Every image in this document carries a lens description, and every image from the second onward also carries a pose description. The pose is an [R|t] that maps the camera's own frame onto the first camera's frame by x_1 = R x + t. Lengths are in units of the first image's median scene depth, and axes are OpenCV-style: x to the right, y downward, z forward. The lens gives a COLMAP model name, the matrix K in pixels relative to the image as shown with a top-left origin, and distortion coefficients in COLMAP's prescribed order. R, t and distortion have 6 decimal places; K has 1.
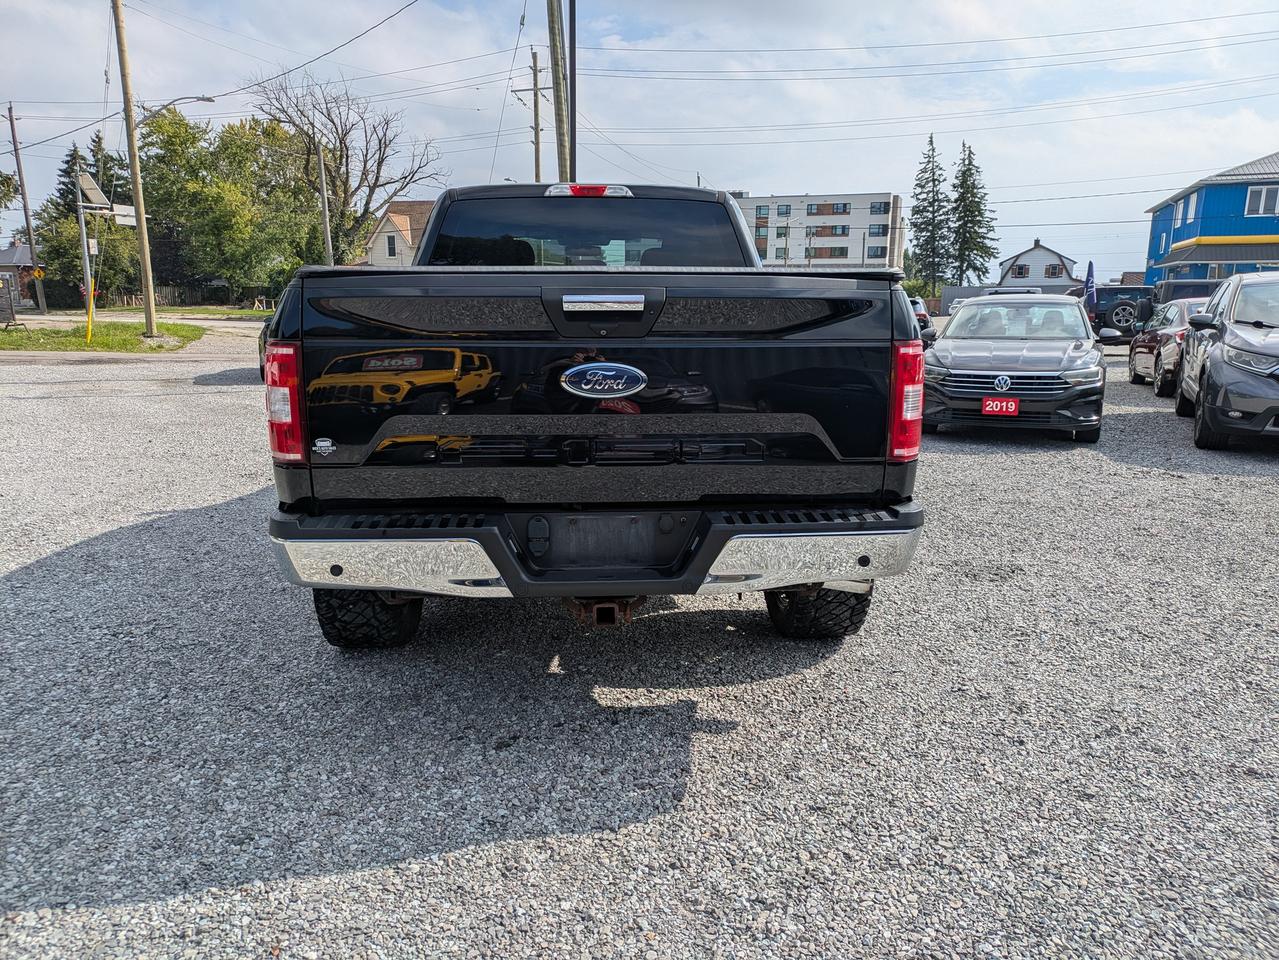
lens RADIAL K [[962.6, 0, 642.6], [0, 962.6, 485.6], [0, 0, 1]] dist [0.024436, -0.014246]
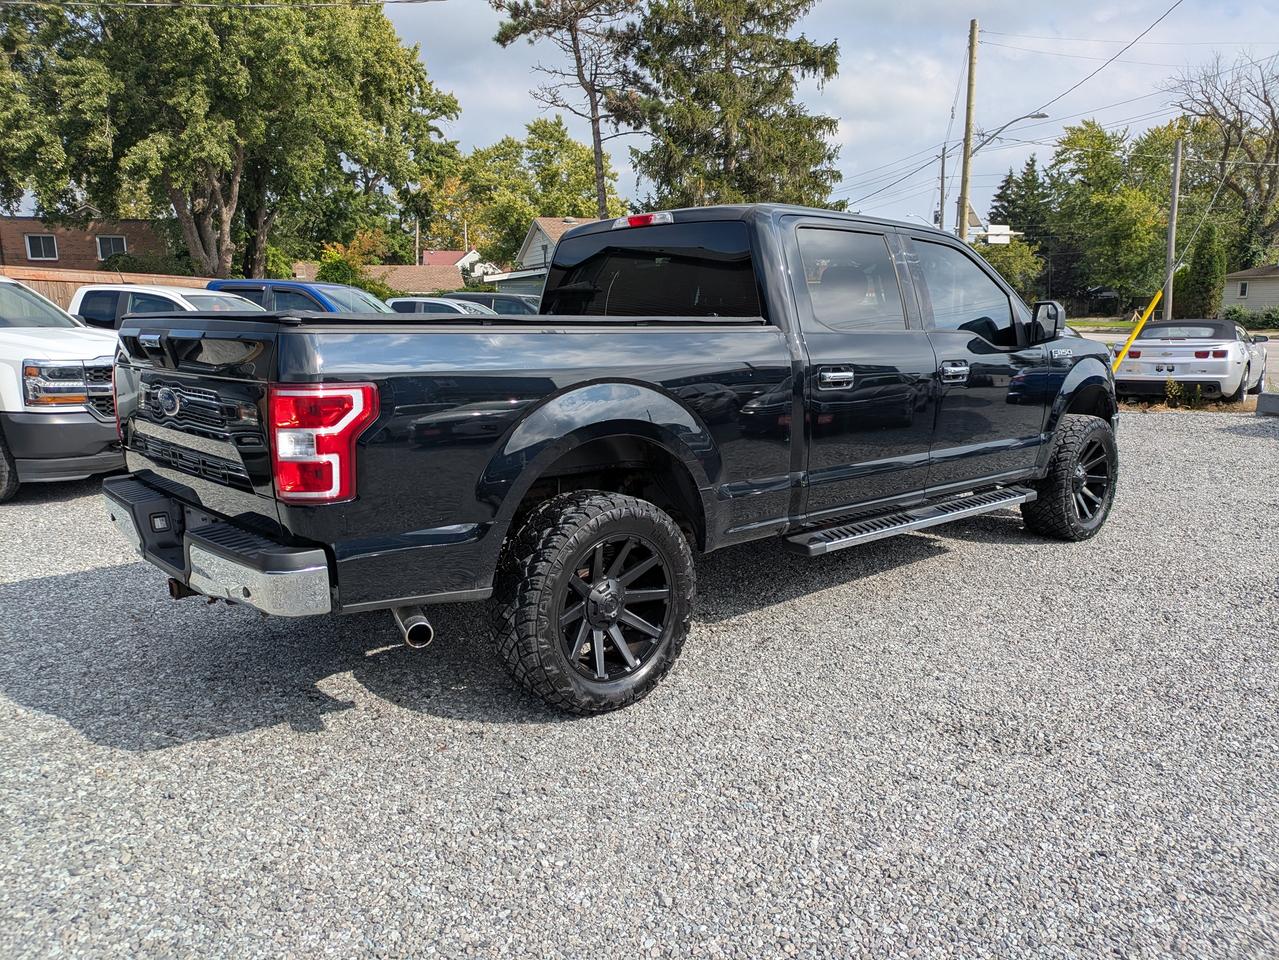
lens RADIAL K [[962.6, 0, 641.8], [0, 962.6, 490.2], [0, 0, 1]] dist [0.024436, -0.014246]
pose [[0.596372, 0.134122, -0.791424, 0.051494], [-0.138114, 0.988383, 0.063425, -0.006209], [0.790737, 0.071482, 0.607969, 0.027760]]
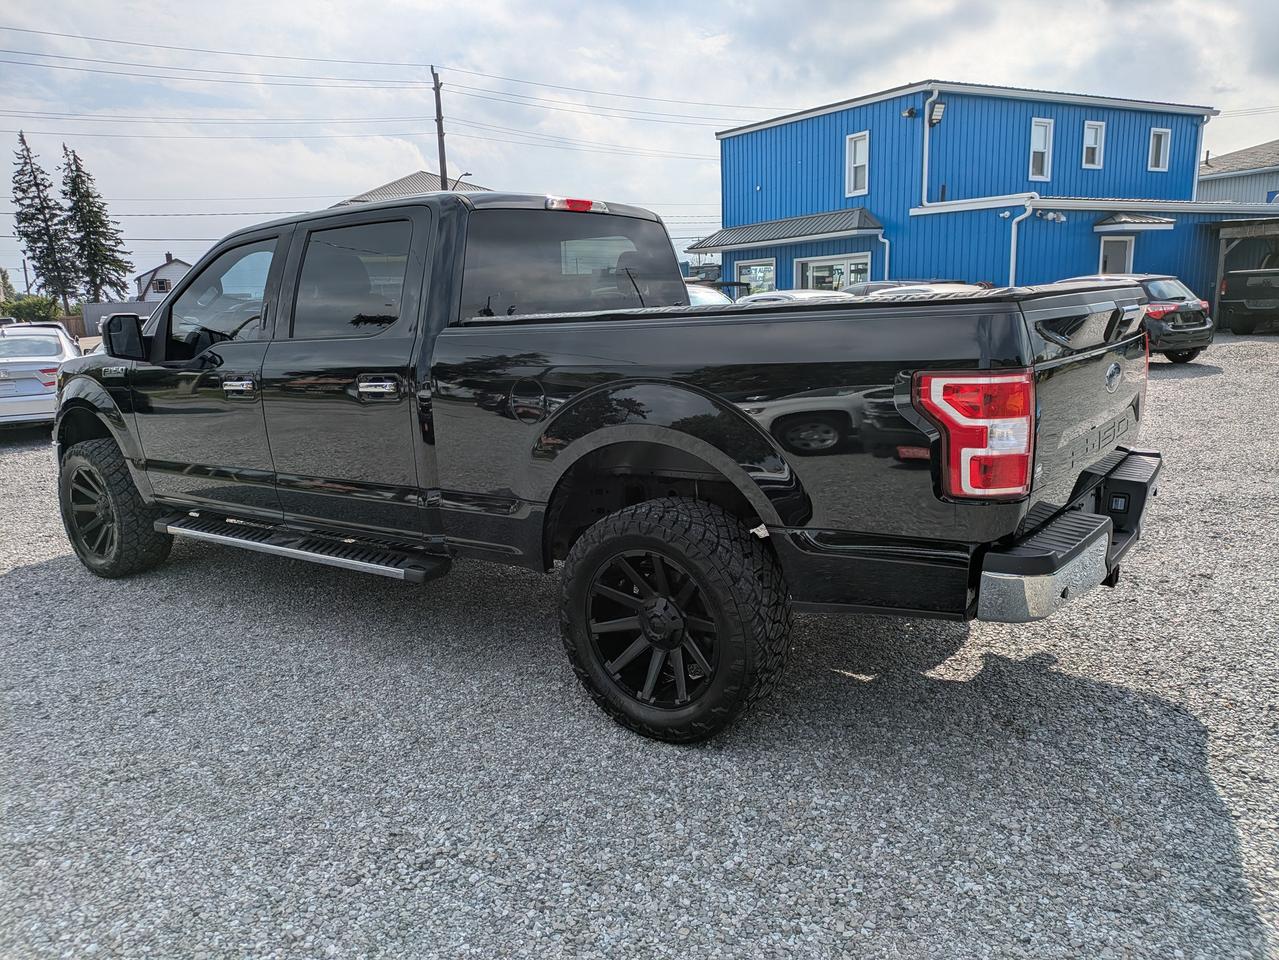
lens RADIAL K [[962.6, 0, 639.1], [0, 962.6, 477.5], [0, 0, 1]] dist [0.024436, -0.014246]
pose [[0.646082, -0.156120, 0.747131, -0.051369], [0.172886, 0.983350, 0.055977, -0.006059], [-0.743430, 0.093003, 0.662316, 0.024823]]
